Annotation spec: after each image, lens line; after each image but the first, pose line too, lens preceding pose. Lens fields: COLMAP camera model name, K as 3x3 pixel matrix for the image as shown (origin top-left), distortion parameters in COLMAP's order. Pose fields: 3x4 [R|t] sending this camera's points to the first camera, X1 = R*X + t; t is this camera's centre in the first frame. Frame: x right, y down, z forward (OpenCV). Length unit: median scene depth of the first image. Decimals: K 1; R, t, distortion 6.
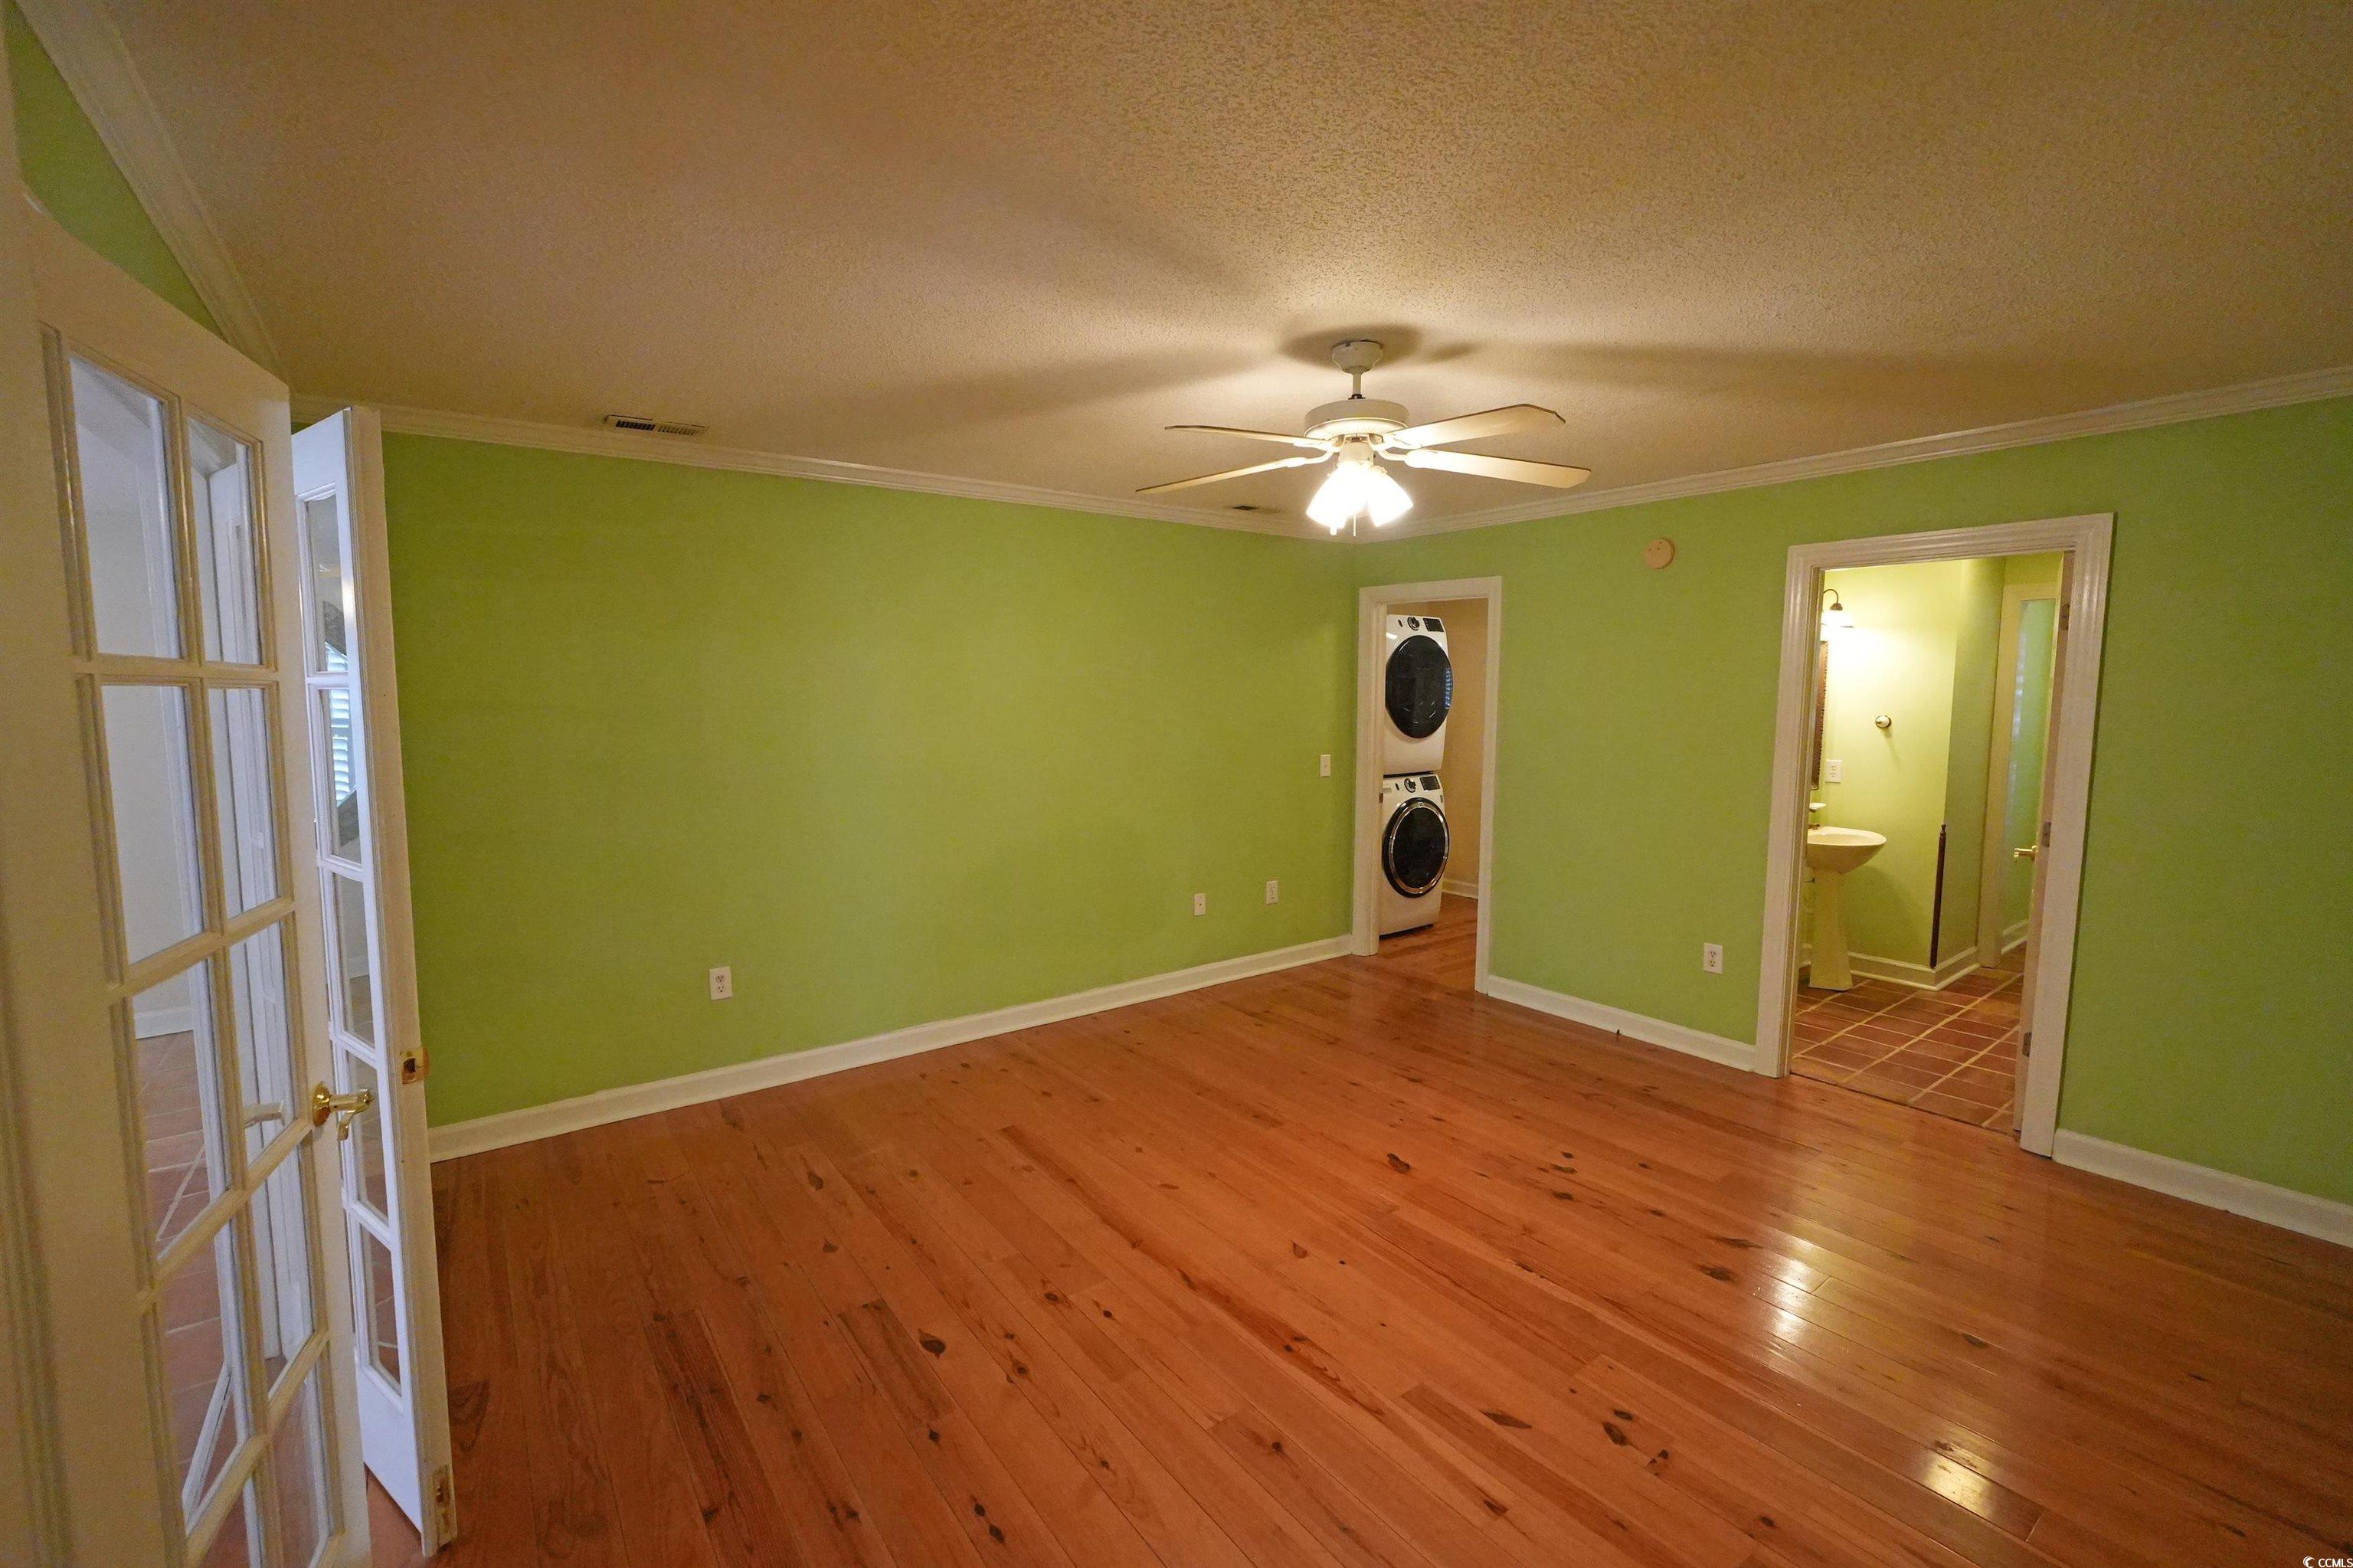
lens RADIAL K [[994.5, 0, 1166.3], [0, 994.5, 782.1], [0, 0, 1]] dist [-0.005486, 0.000793]
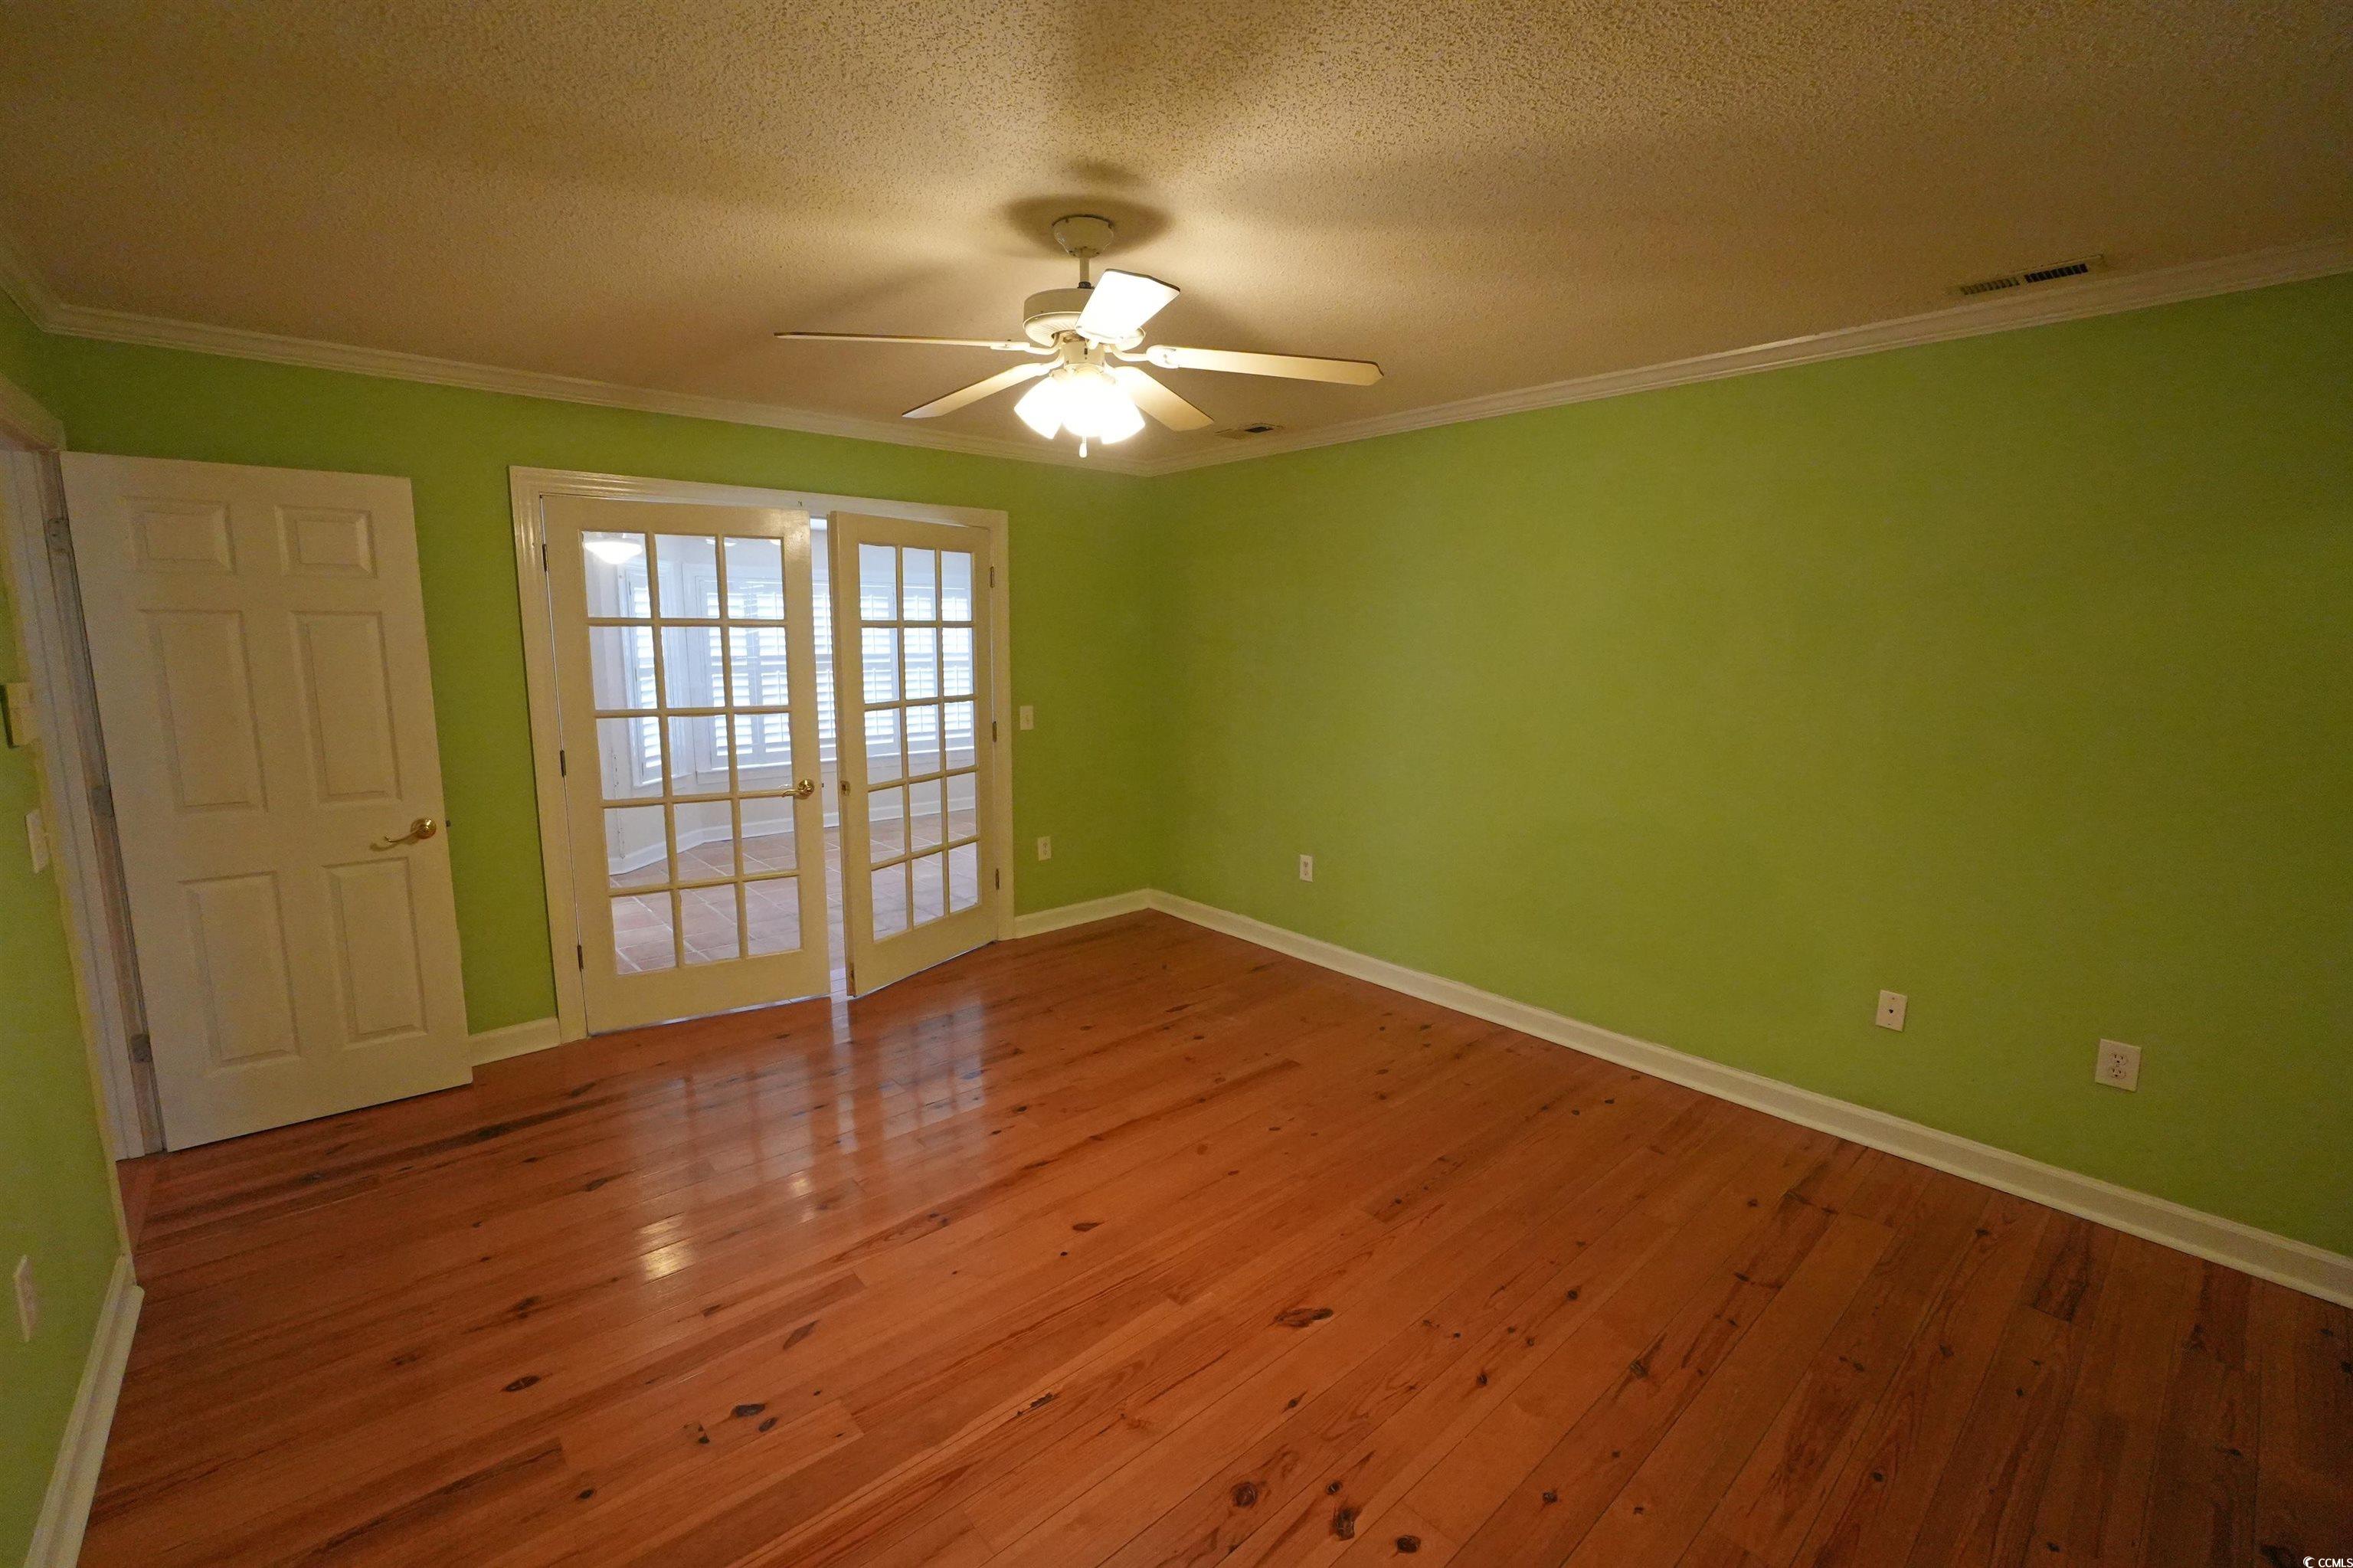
lens RADIAL K [[994.5, 0, 1169.1], [0, 994.5, 776.8], [0, 0, 1]] dist [-0.005486, 0.000793]
pose [[0.077554, 0.148167, -0.985917, 0.824408], [-0.097125, 0.985314, 0.140436, -0.076413], [0.992246, 0.084866, 0.090806, 0.776772]]
